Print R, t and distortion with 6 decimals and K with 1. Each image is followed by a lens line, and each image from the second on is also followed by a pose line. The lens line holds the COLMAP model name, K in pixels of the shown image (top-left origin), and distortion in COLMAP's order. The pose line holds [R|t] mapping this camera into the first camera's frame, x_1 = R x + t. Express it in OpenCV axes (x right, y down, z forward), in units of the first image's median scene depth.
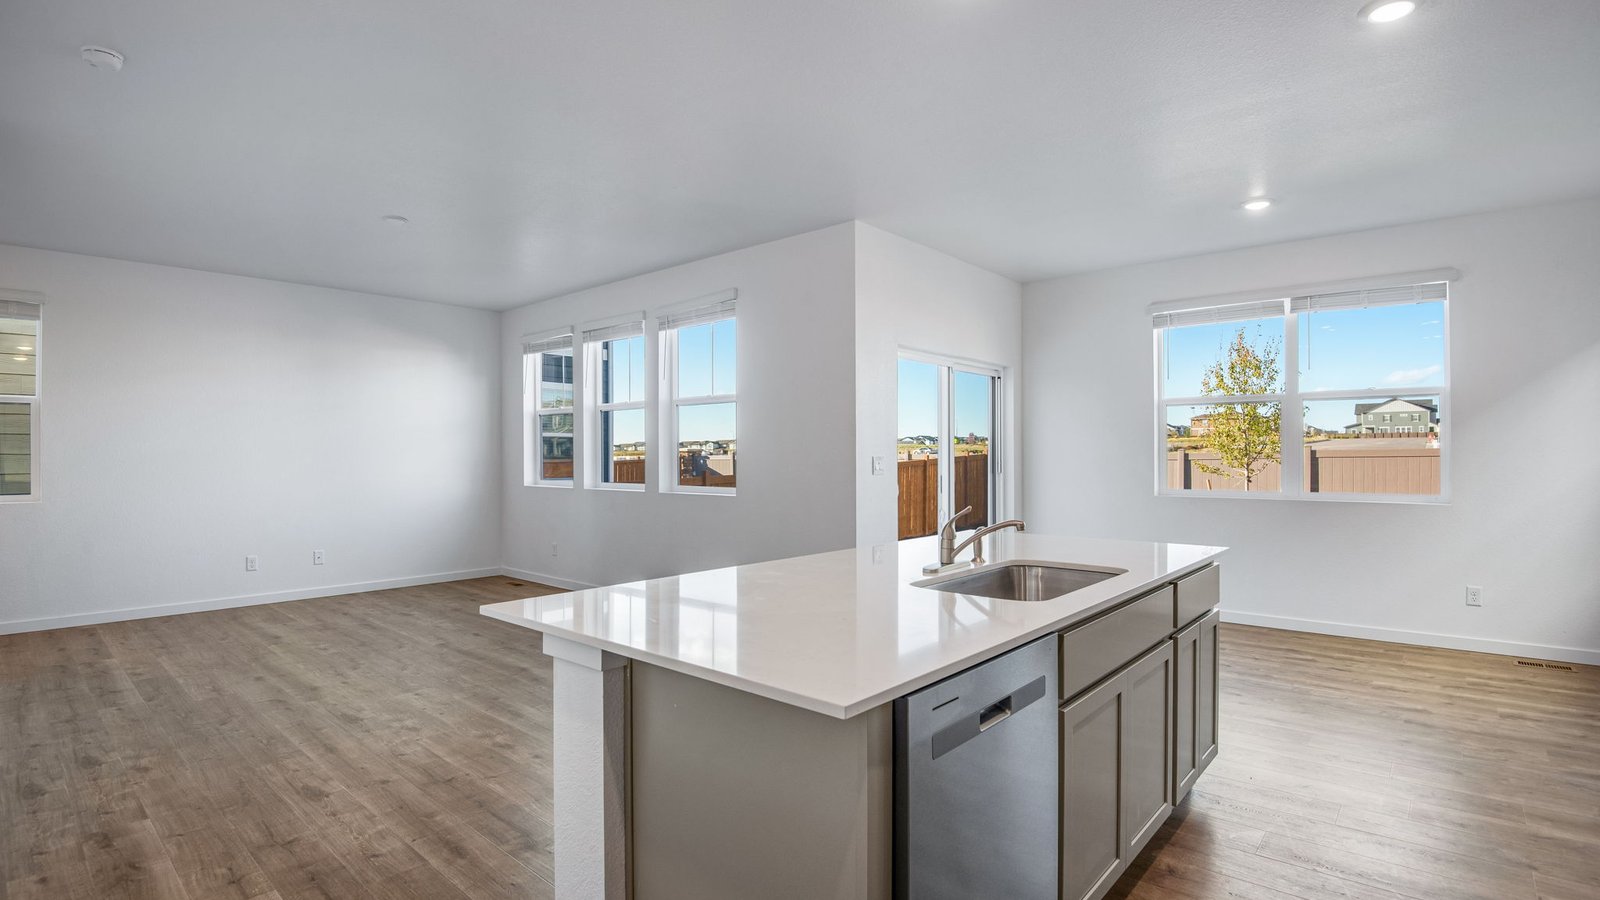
lens RADIAL K [[759.4, 0, 803.0], [0, 759.4, 458.0], [0, 0, 1]] dist [-0.041812, -0.000990]
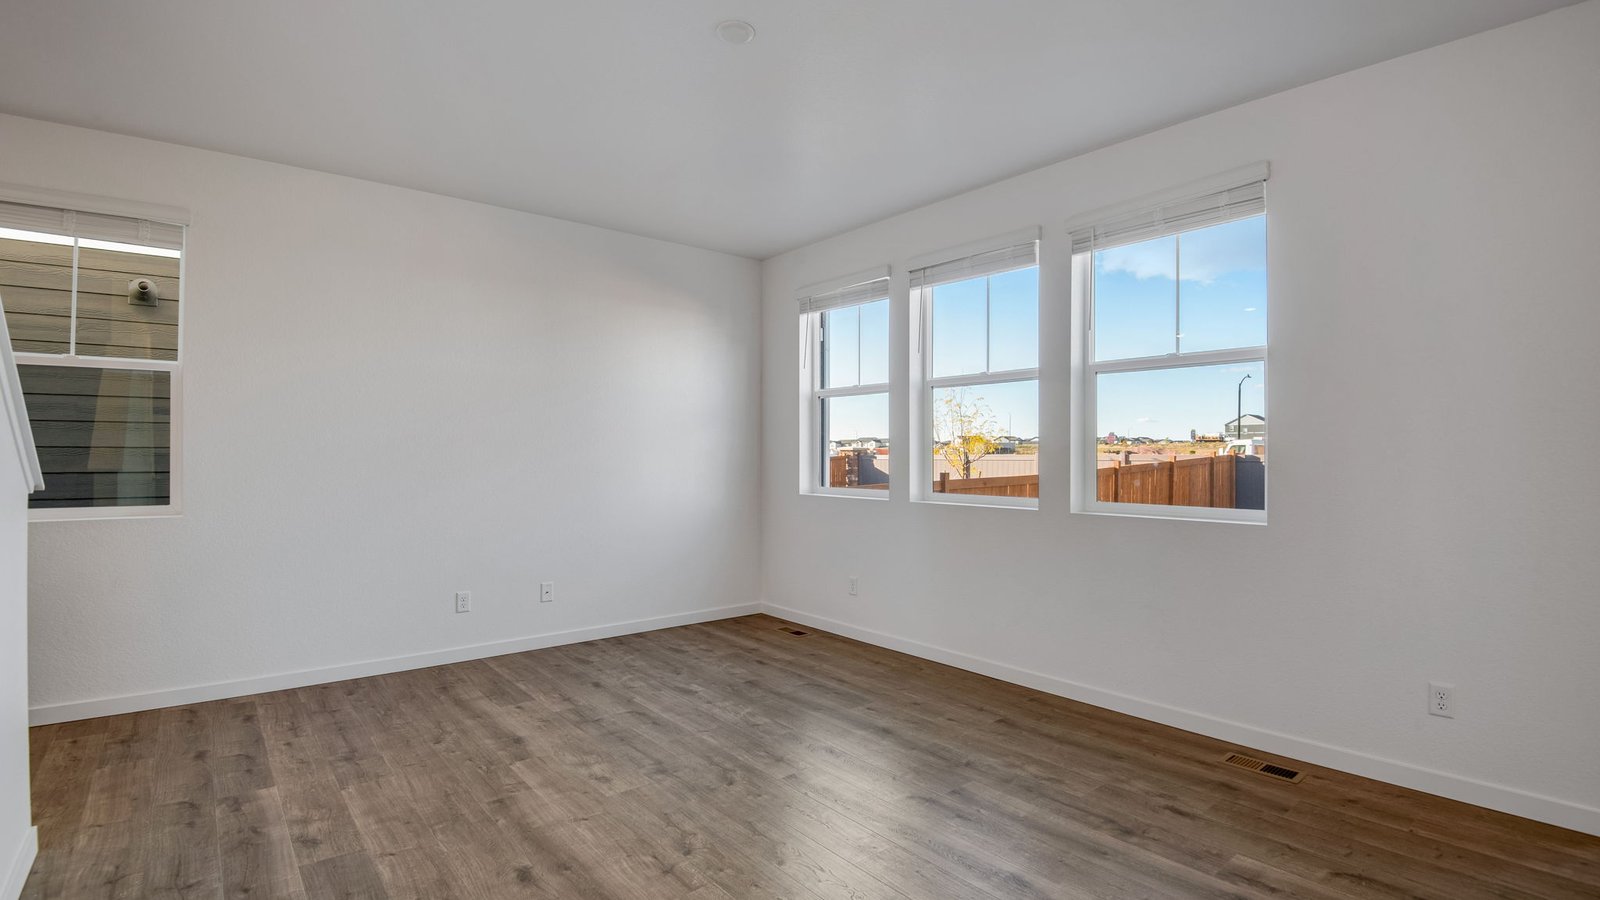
lens RADIAL K [[771.5, 0, 782.9], [0, 771.5, 444.0], [0, 0, 1]] dist [-0.008417, -0.001759]
pose [[0.981723, 0.004301, -0.190267, -0.266283], [-0.007551, 0.999838, -0.016360, 0.001412], [0.190166, 0.017498, 0.981596, 0.290782]]
